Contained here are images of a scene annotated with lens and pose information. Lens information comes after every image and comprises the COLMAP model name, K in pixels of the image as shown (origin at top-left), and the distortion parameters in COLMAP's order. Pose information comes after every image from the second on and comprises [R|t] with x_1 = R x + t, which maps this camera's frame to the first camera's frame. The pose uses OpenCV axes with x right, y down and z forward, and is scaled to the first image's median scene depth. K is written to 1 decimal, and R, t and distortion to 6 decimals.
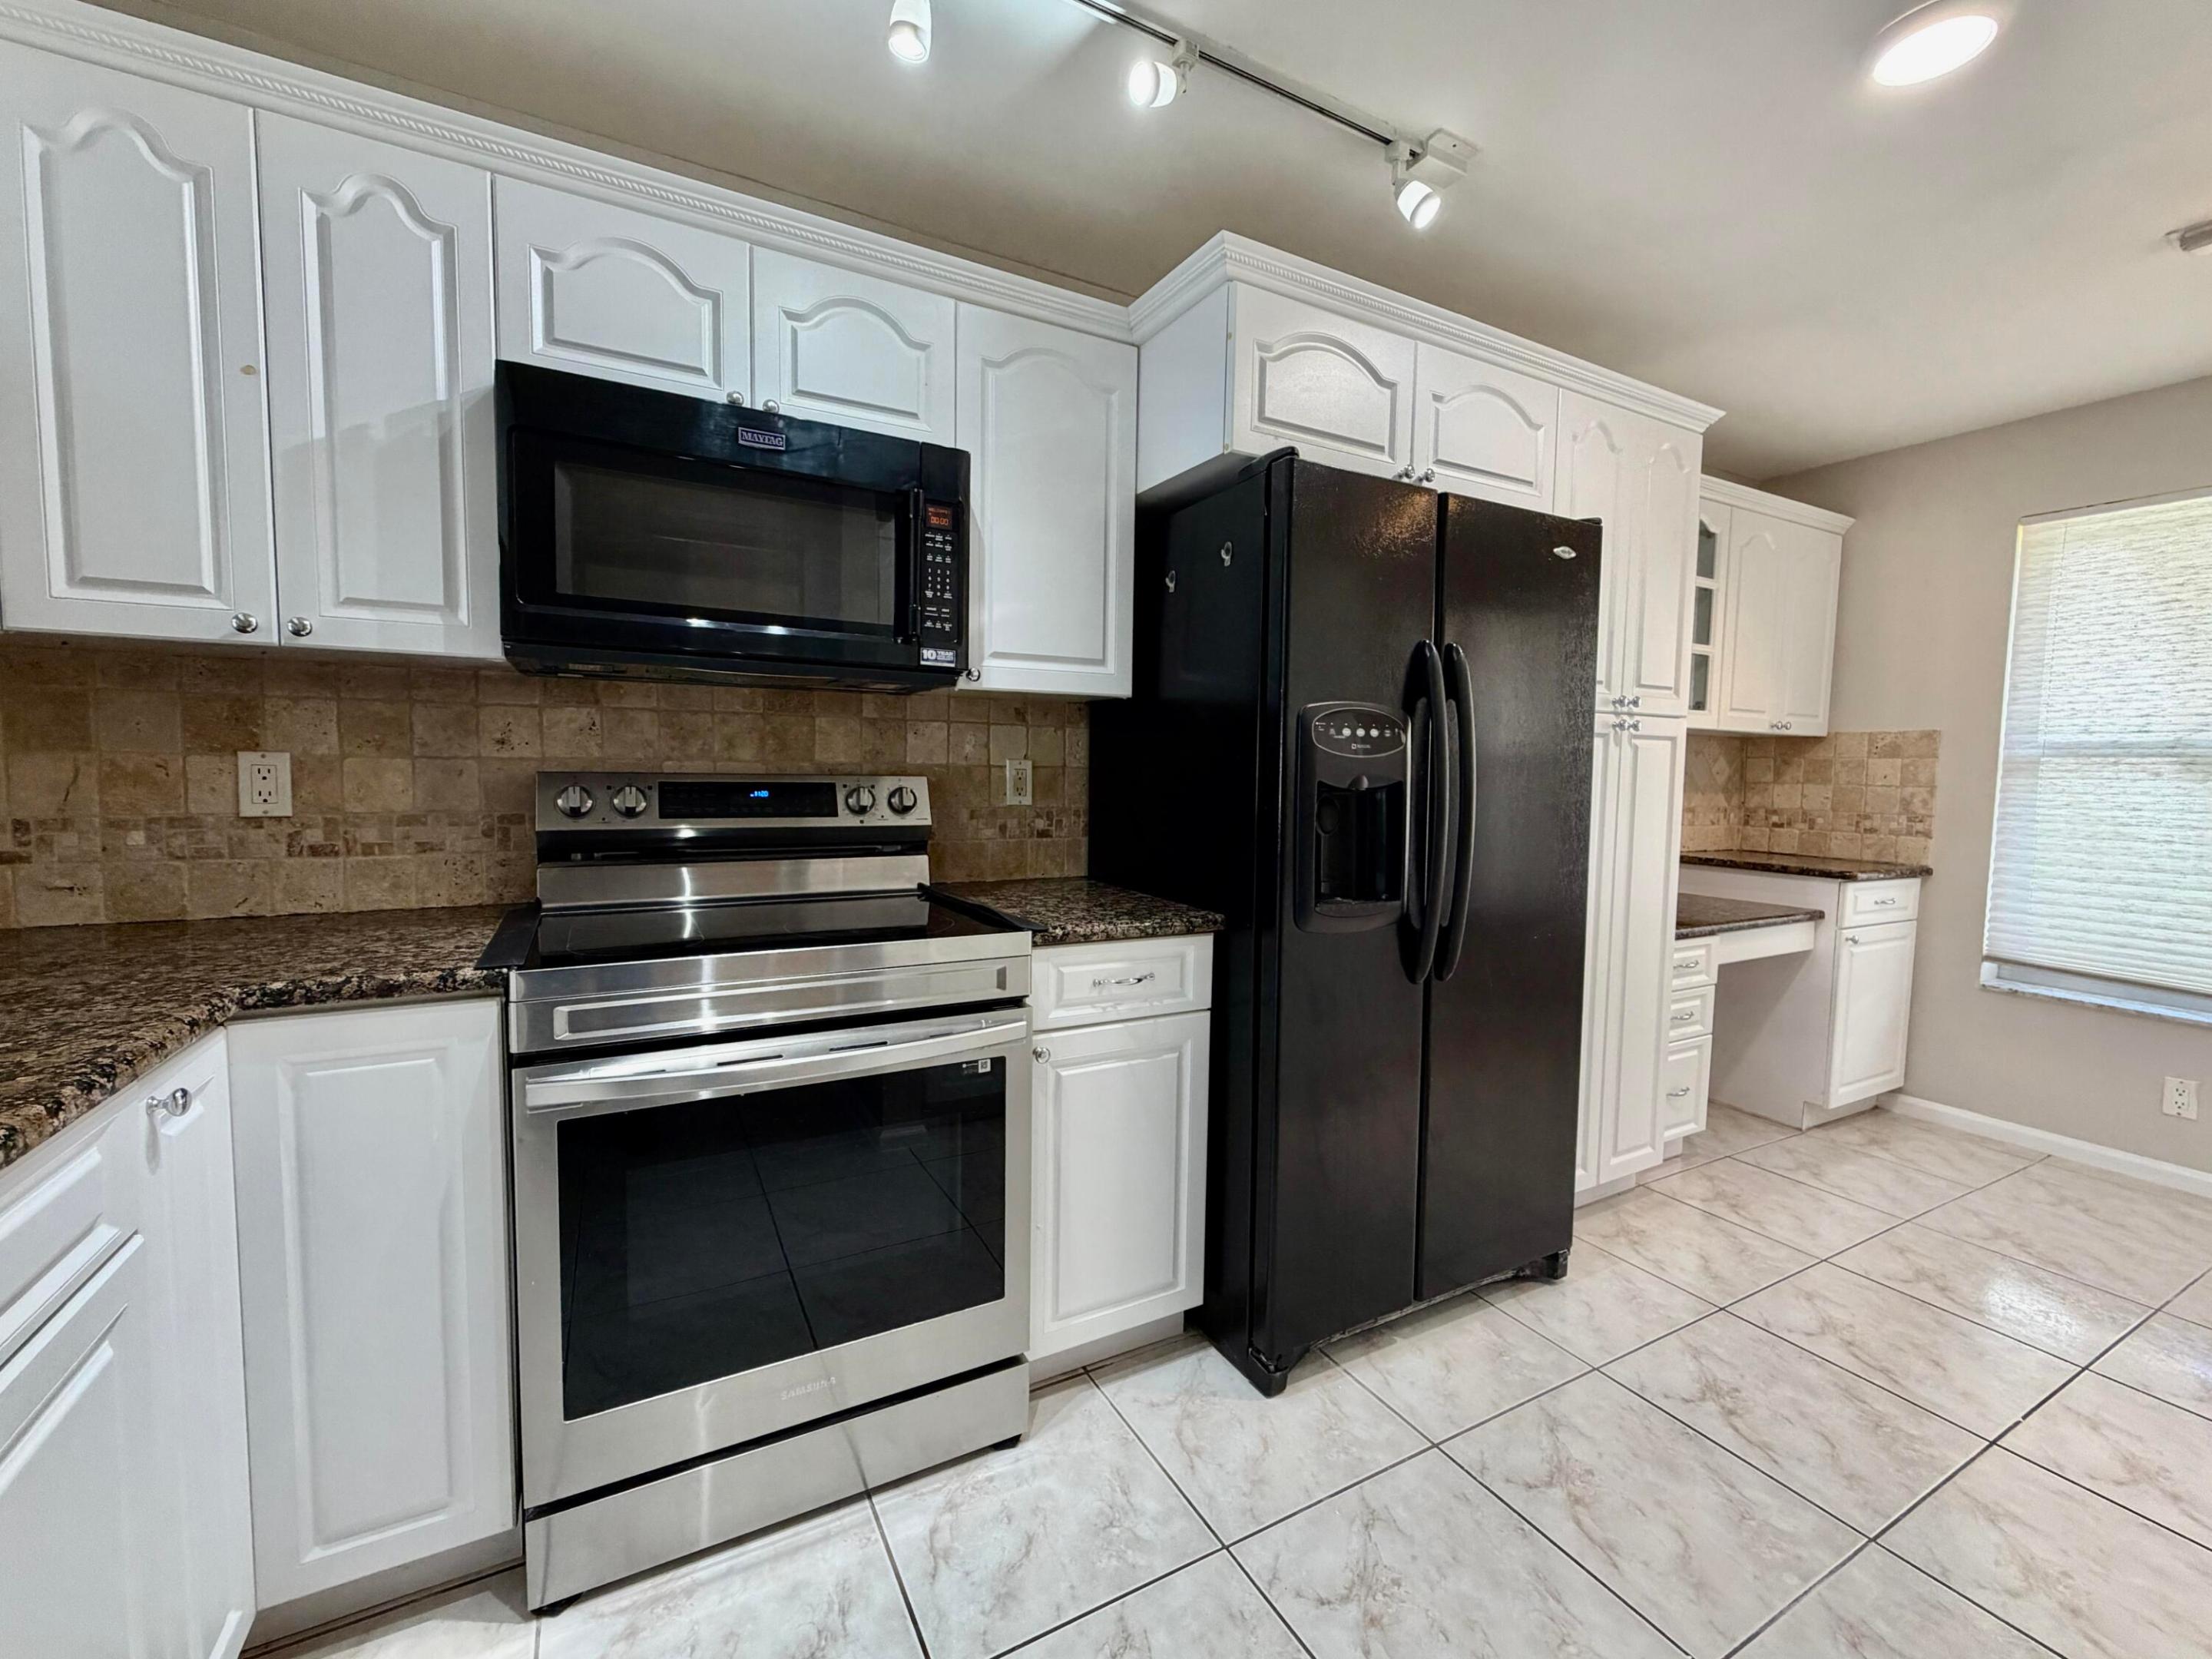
lens RADIAL K [[907.7, 0, 1095.9], [0, 907.7, 823.4], [0, 0, 1]] dist [0.005847, 0.000014]
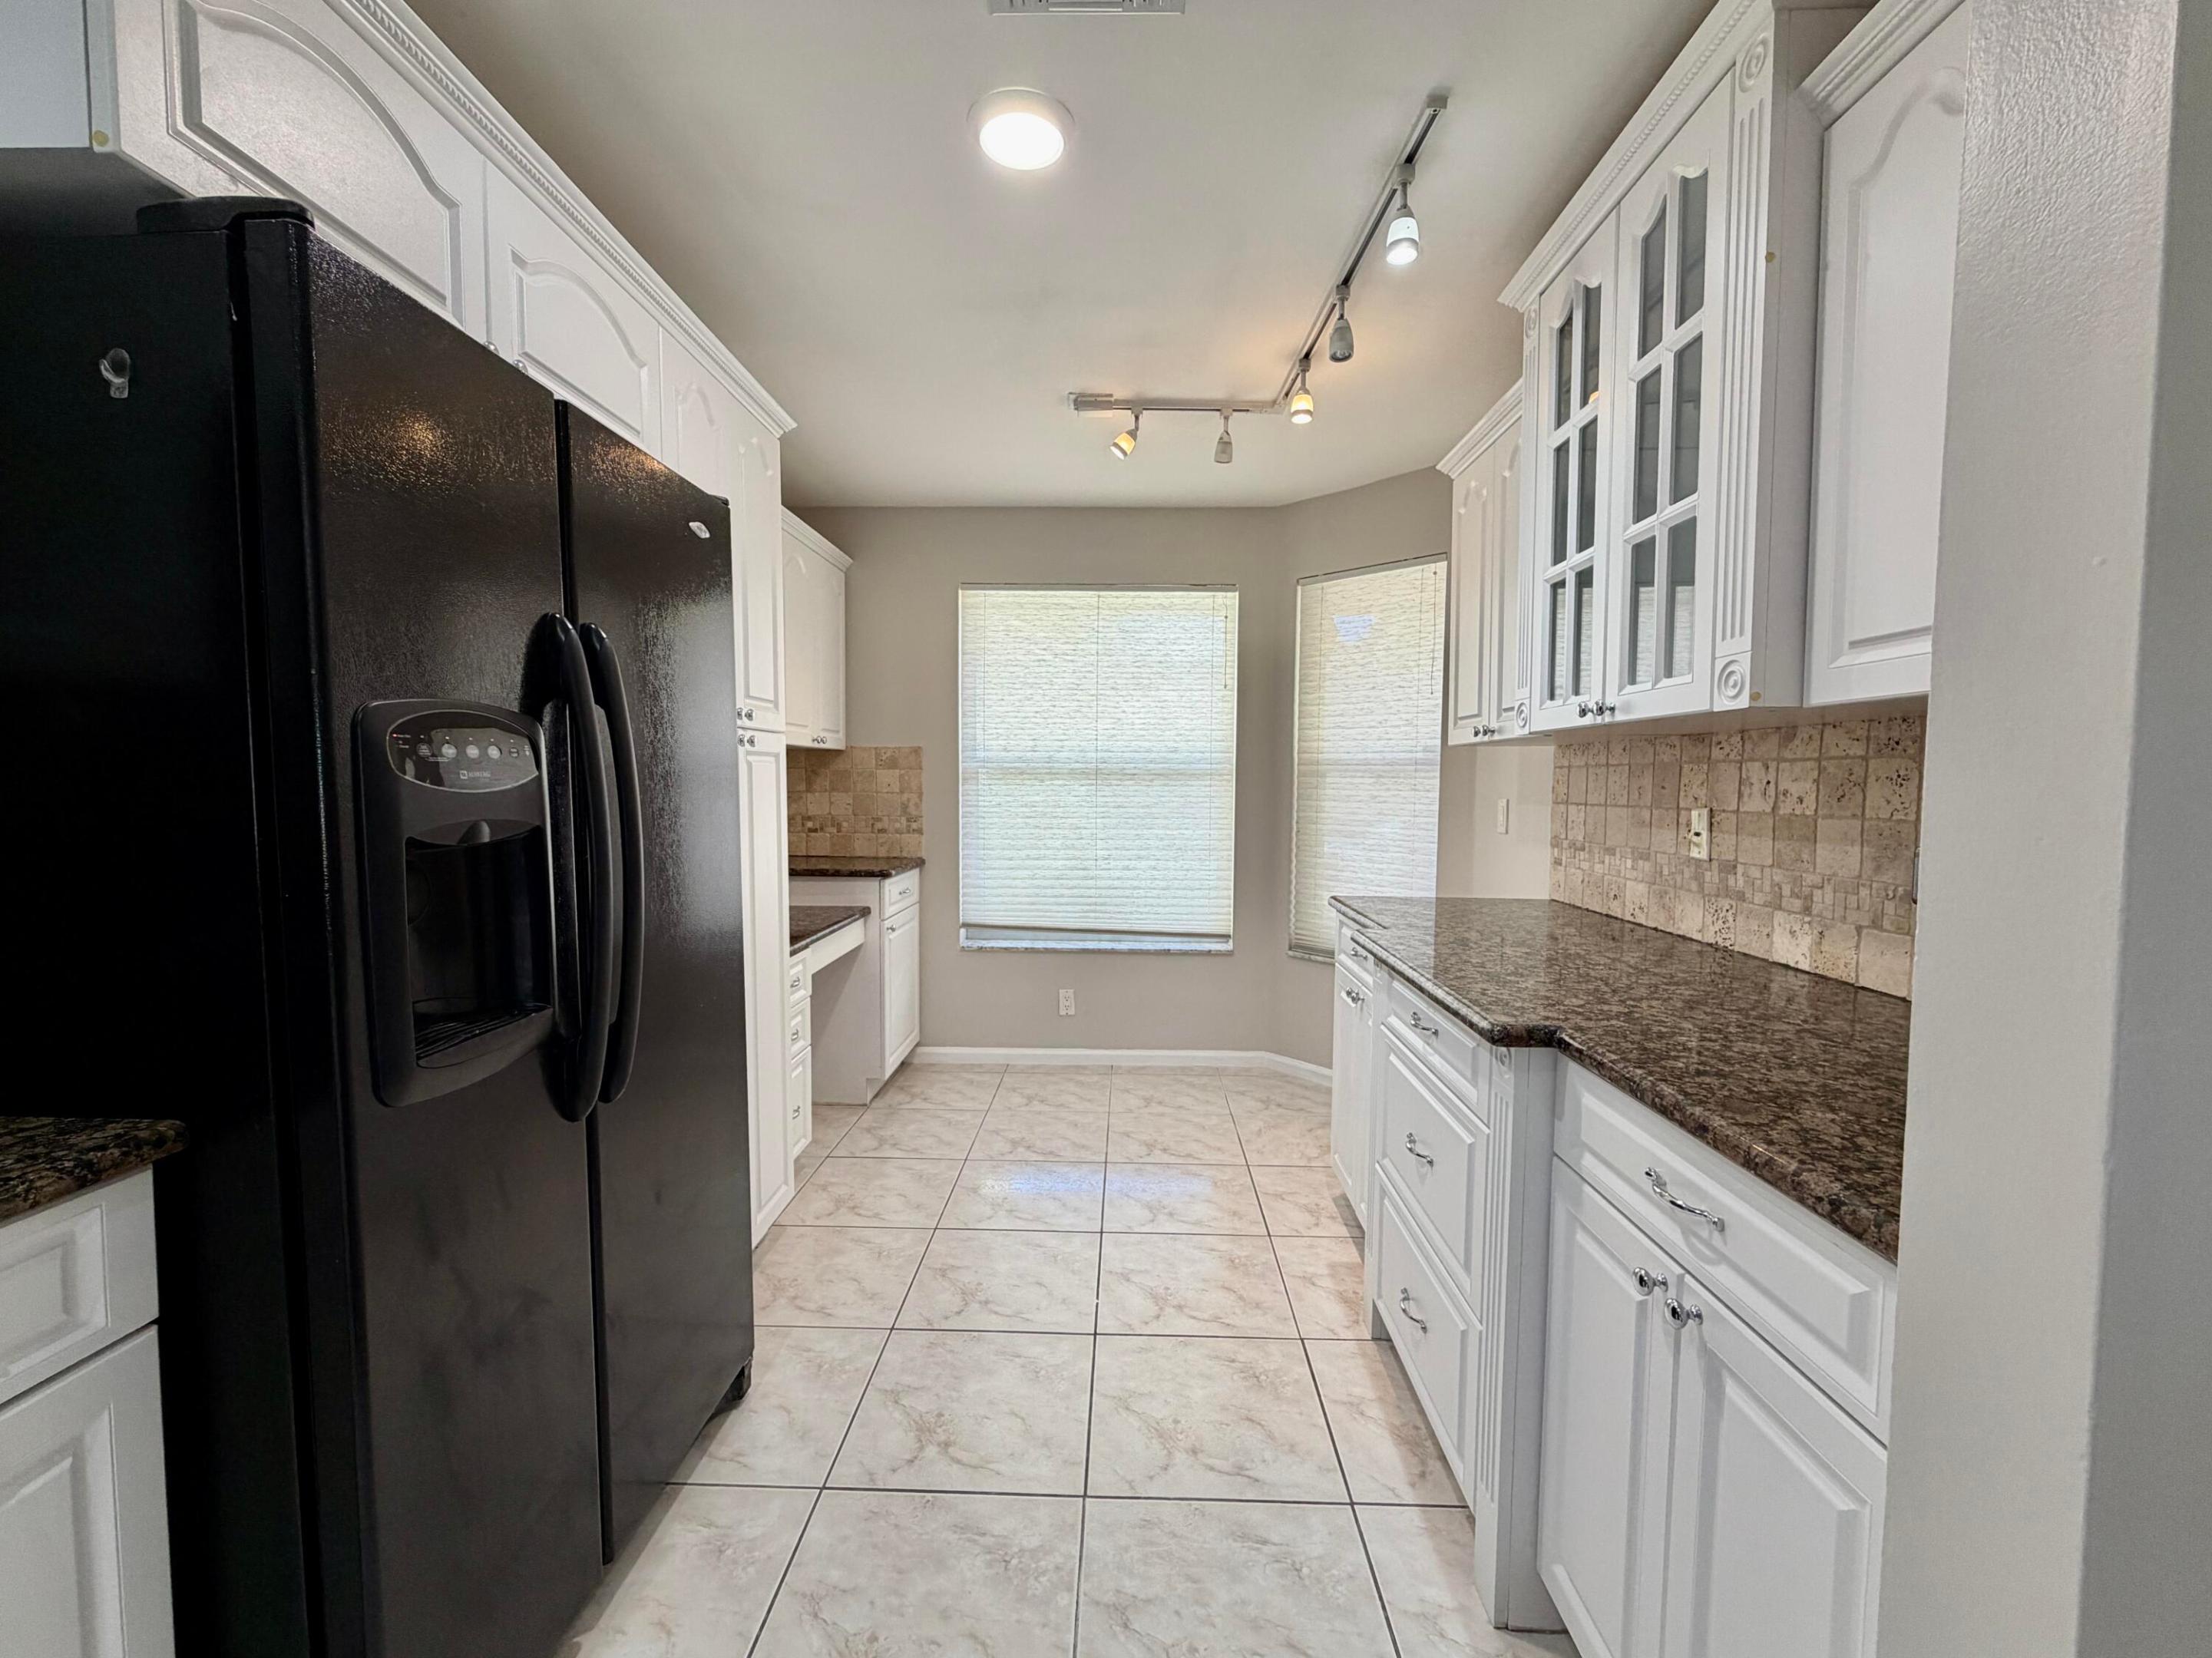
lens RADIAL K [[905.5, 0, 1106.1], [0, 905.5, 826.7], [0, 0, 1]] dist [0.002340, -0.000206]
pose [[0.499244, -0.062319, 0.864218, -0.015392], [0.059673, 0.997515, 0.037459, -0.030121], [-0.864404, 0.032870, 0.501722, 0.209731]]
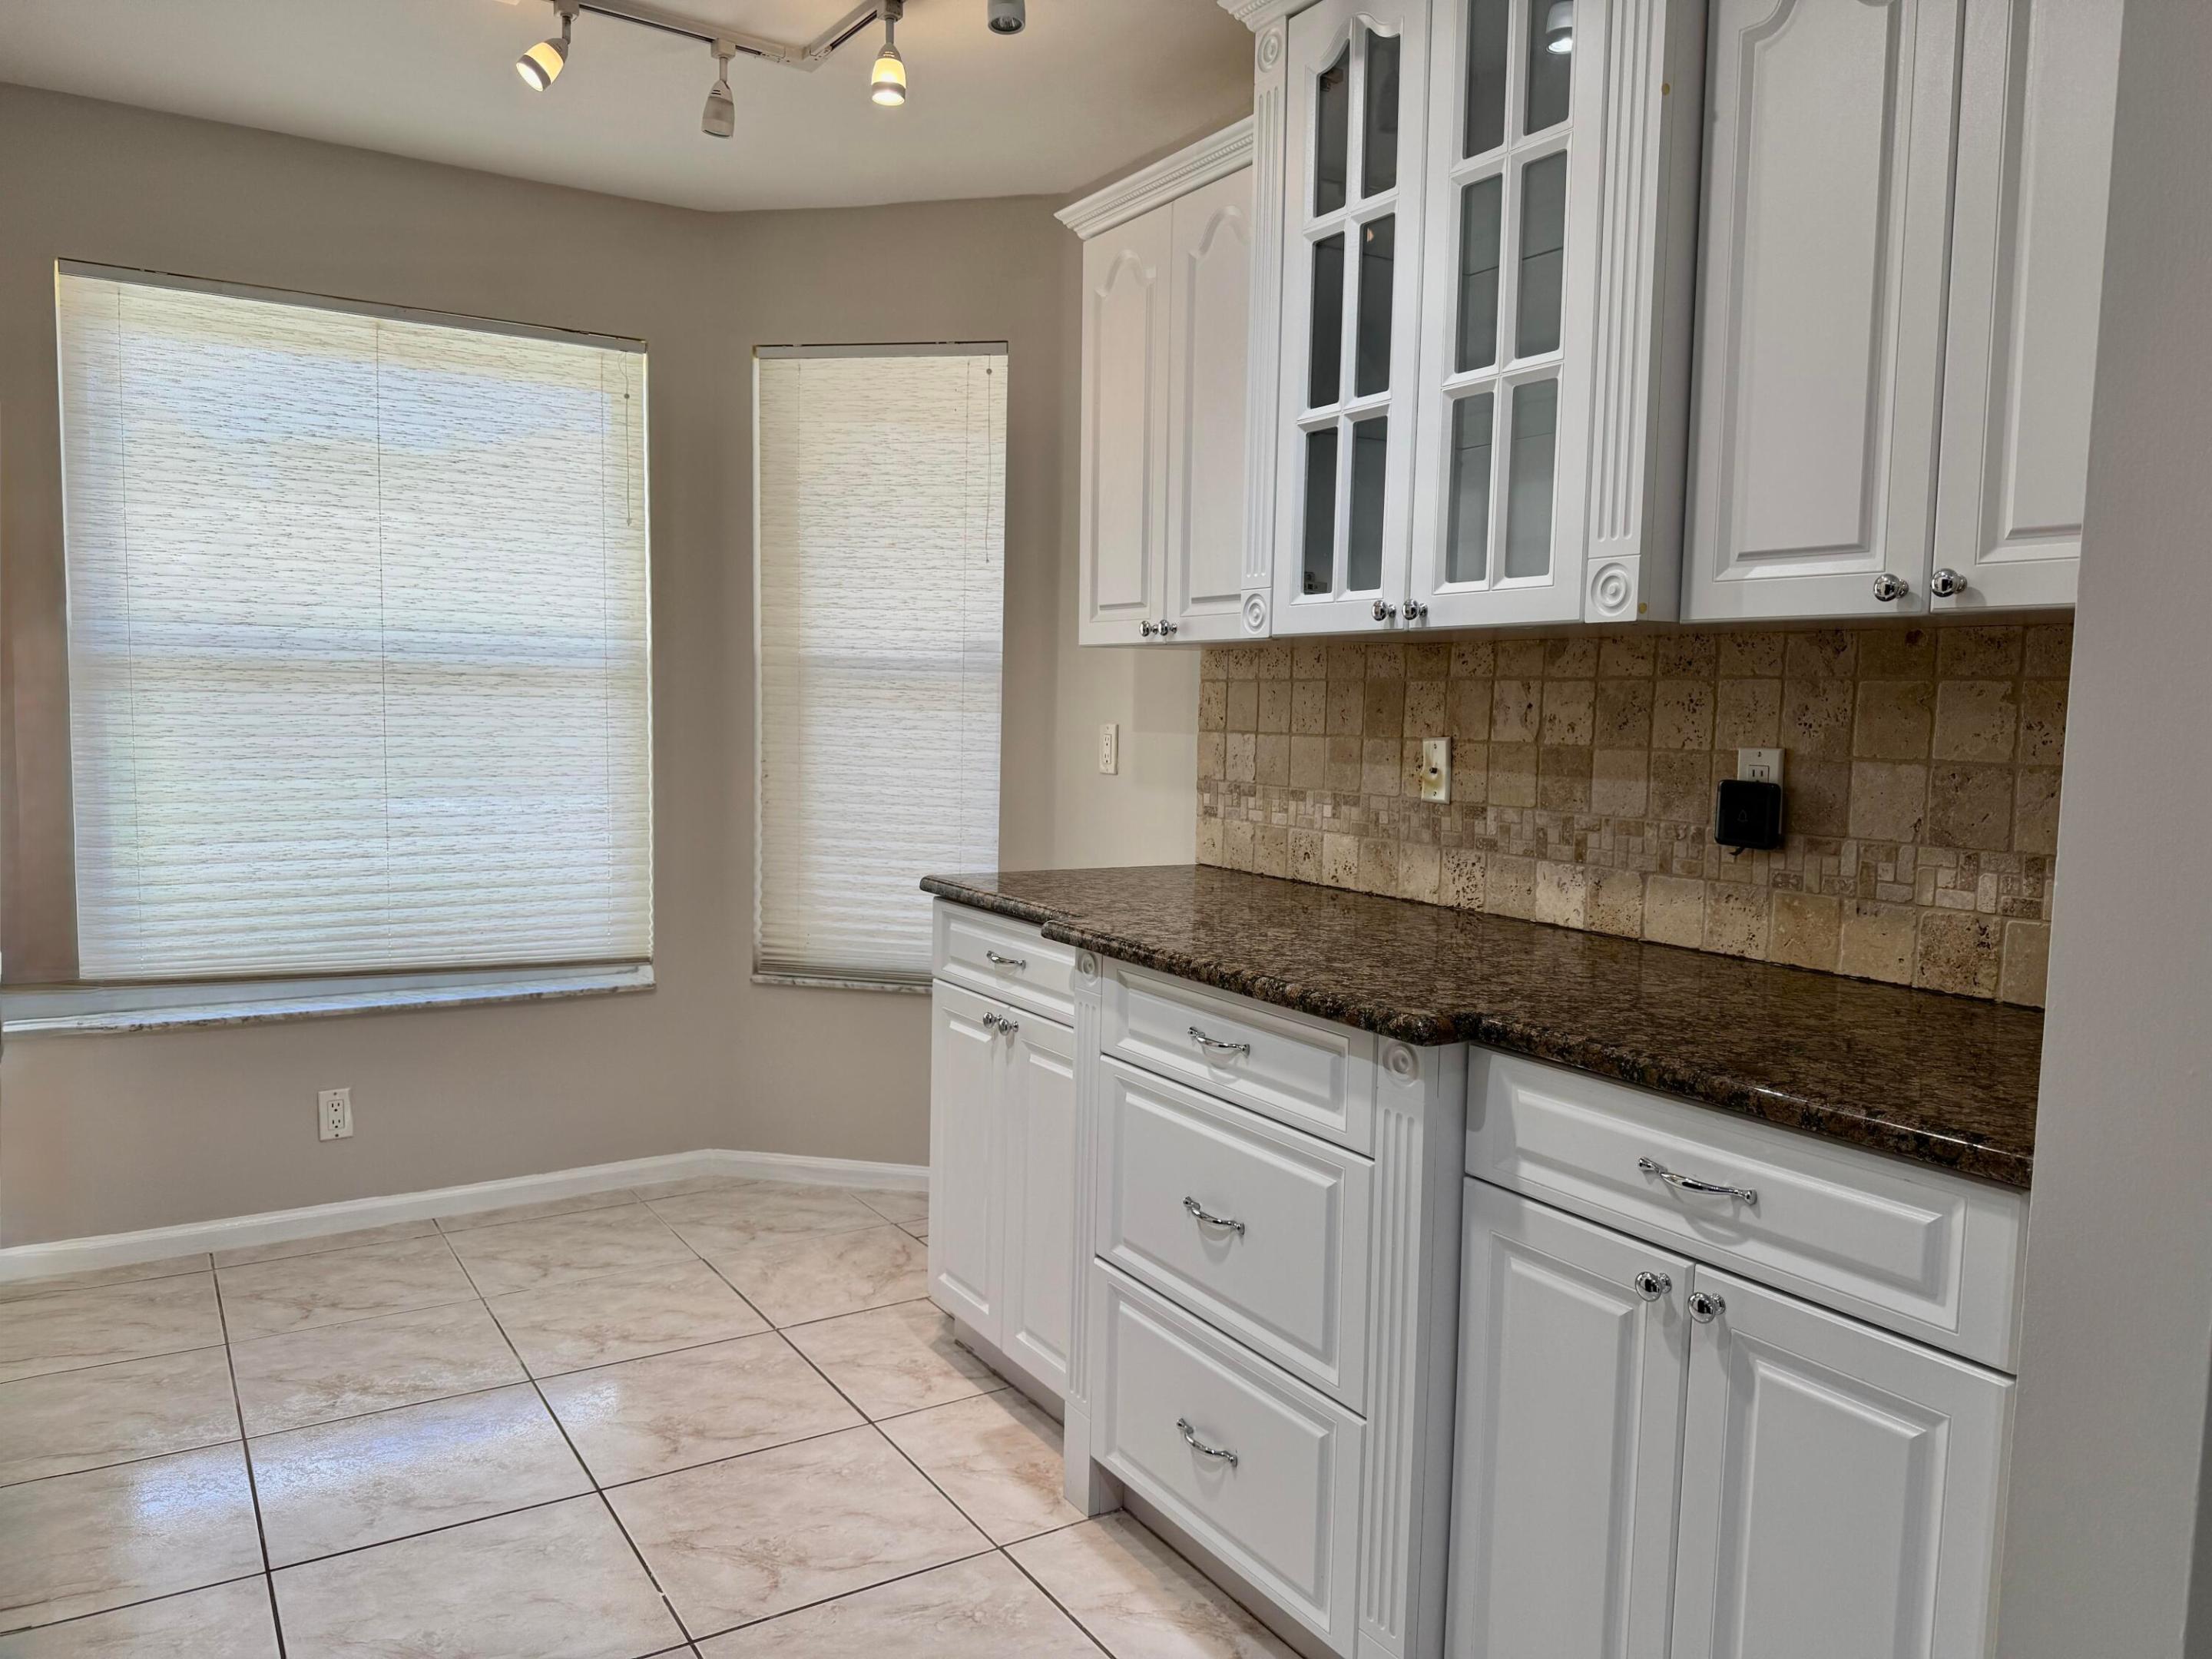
lens RADIAL K [[1554.8, 0, 1105.8], [0, 1554.8, 838.9], [0, 0, 1]] dist [0.072002, -0.121340]
pose [[-0.069963, -0.112385, 0.991199, -0.119358], [0.042932, 0.992374, 0.115549, -0.048219], [-0.996625, 0.050639, -0.064604, 0.434891]]
